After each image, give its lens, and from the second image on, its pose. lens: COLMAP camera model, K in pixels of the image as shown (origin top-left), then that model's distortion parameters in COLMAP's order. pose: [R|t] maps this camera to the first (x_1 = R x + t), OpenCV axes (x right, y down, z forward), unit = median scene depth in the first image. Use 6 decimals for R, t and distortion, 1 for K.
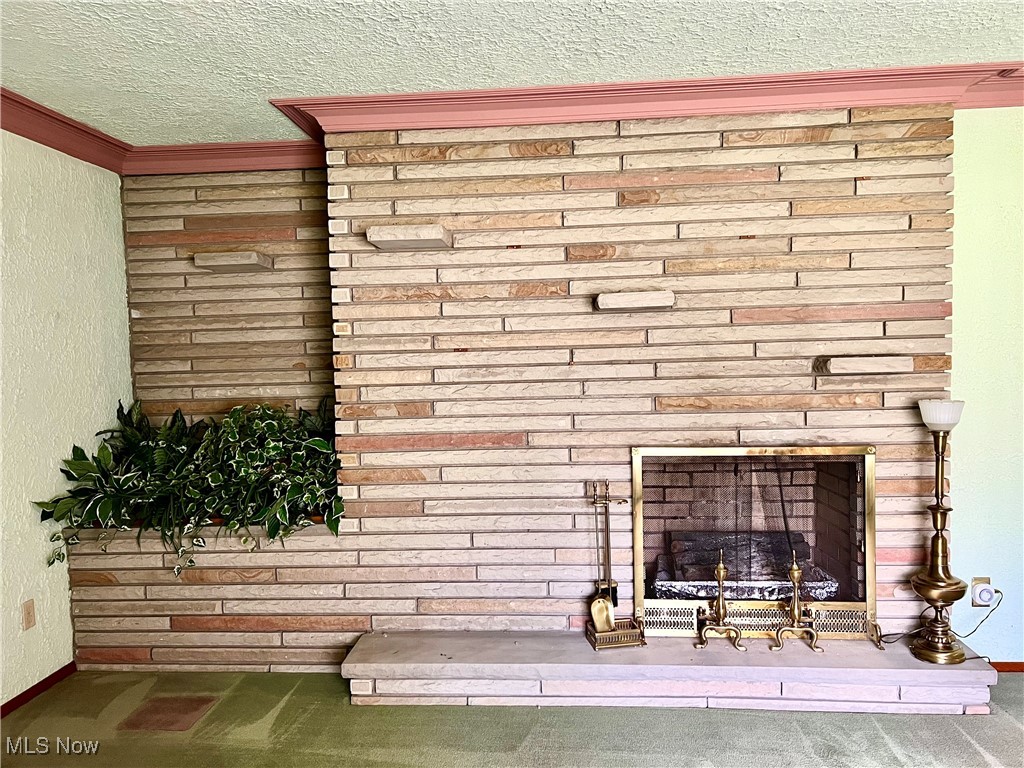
lens RADIAL K [[765.3, 0, 511.7], [0, 765.3, 388.1], [0, 0, 1]] dist [0.045837, -0.054085]
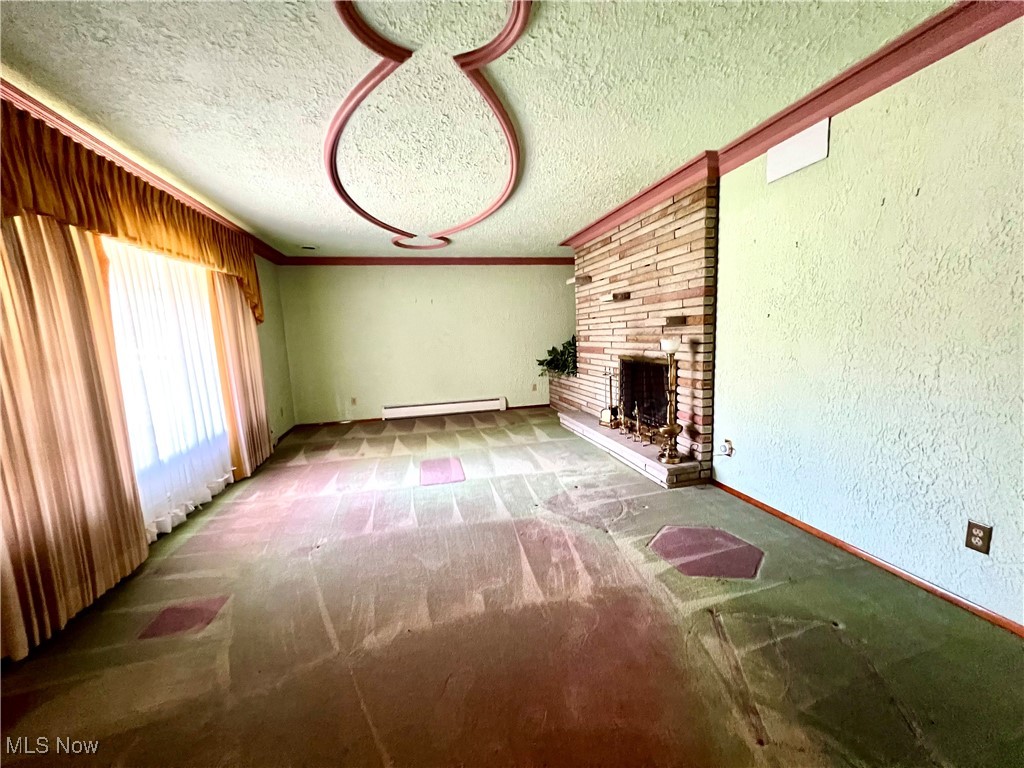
lens RADIAL K [[408.5, 0, 513.0], [0, 408.5, 384.0], [0, 0, 1]] dist [-0.004338, 0.000844]
pose [[0.313526, 0.128953, -0.940783, 1.341768], [-0.018324, 0.991373, 0.129780, 0.002178], [0.949403, -0.023451, 0.313184, 0.233513]]
